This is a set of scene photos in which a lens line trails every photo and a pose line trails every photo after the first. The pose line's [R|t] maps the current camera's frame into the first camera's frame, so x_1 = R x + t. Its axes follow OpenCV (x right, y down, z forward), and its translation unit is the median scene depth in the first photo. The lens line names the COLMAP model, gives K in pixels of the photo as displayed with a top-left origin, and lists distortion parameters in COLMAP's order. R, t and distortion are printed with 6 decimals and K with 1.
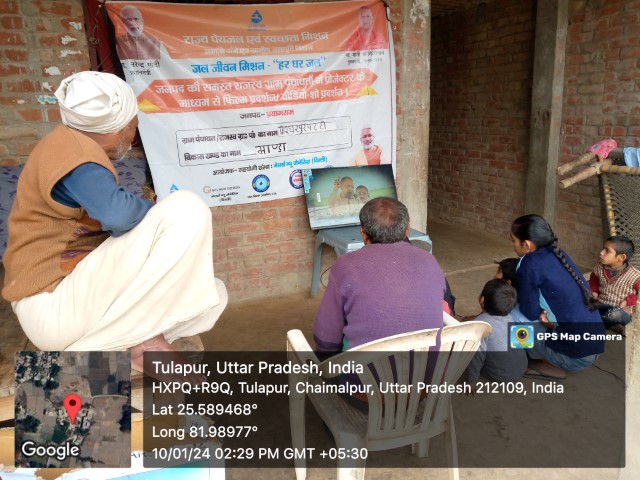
lens RADIAL K [[526.4, 0, 320.3], [0, 526.4, 244.8], [0, 0, 1]] dist [-0.002645, -0.027706]
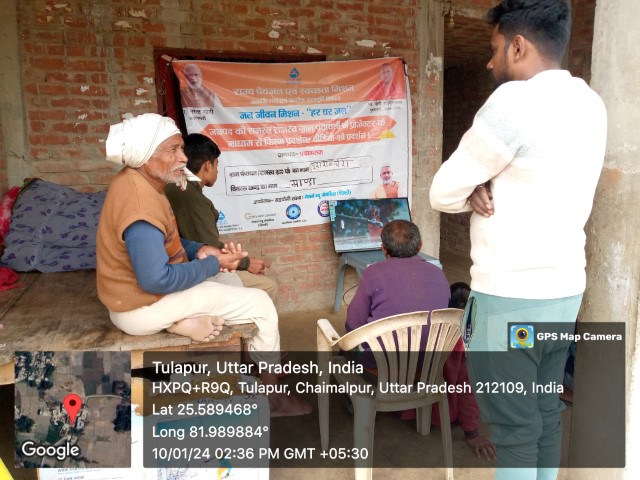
lens RADIAL K [[526.4, 0, 320.0], [0, 526.4, 244.7], [0, 0, 1]] dist [-0.002645, -0.027706]
pose [[0.998804, 0.020758, -0.044276, -0.001313], [-0.023672, 0.997517, -0.066330, 0.032036], [0.042789, 0.067299, 0.996815, -0.156093]]
